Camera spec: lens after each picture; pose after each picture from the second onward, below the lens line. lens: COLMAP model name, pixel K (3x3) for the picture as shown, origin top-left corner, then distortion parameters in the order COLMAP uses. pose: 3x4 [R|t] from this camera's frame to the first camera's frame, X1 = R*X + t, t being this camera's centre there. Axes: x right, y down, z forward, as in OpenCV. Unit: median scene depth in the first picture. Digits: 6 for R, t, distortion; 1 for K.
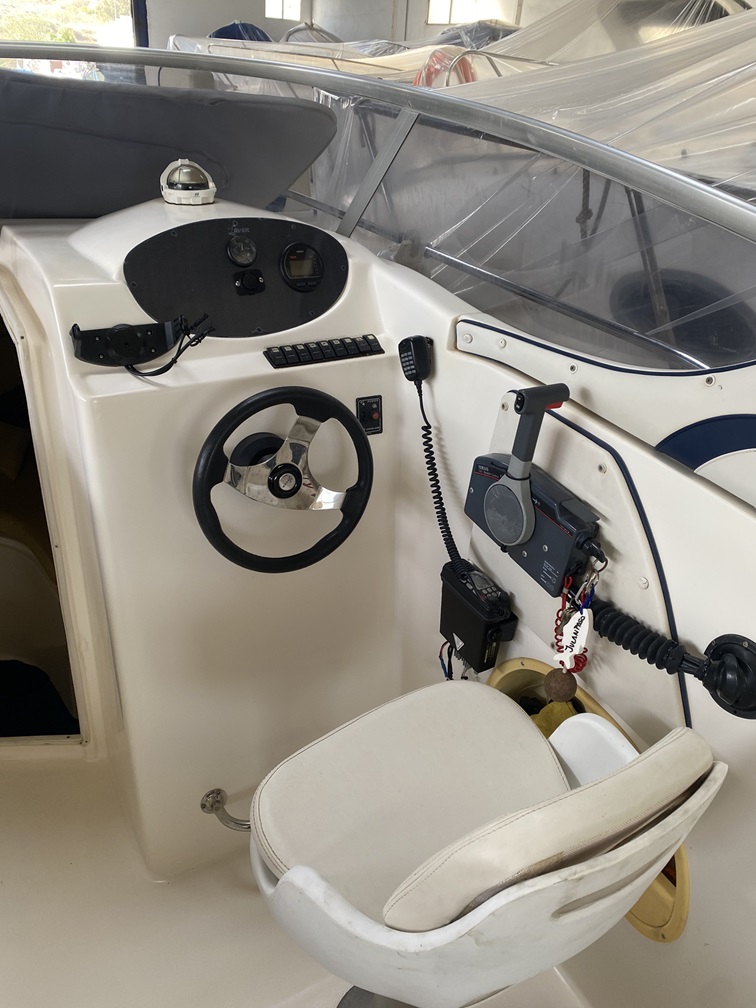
lens RADIAL K [[770.5, 0, 368.7], [0, 770.5, 505.1], [0, 0, 1]] dist [0.040396, -0.015137]
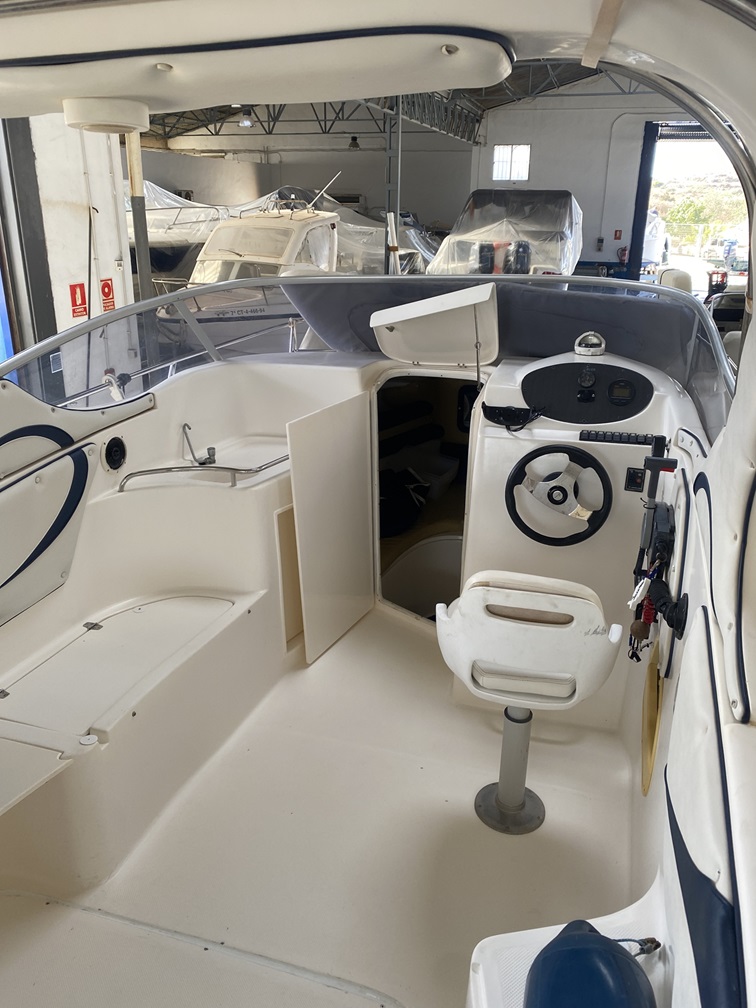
lens RADIAL K [[771.8, 0, 371.1], [0, 771.8, 498.4], [0, 0, 1]] dist [0.064827, -0.000490]
pose [[0.693179, 0.203809, -0.691350, 0.819936], [-0.324110, 0.944880, -0.046418, 0.195970], [0.643782, 0.256249, 0.721027, -0.606424]]
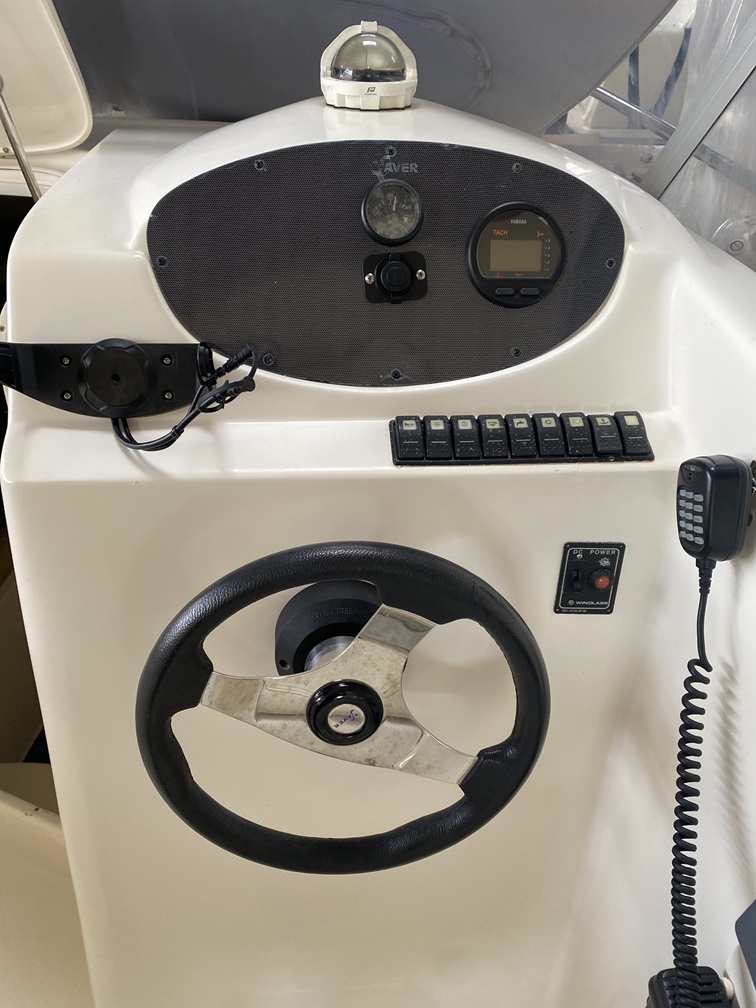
lens RADIAL K [[770.5, 0, 373.7], [0, 770.5, 508.4], [0, 0, 1]] dist [0.040396, -0.015137]
pose [[0.901259, 0.236420, -0.363095, 0.047224], [-0.200841, 0.970499, 0.133397, -0.206391], [0.383921, -0.047301, 0.922154, 0.528992]]
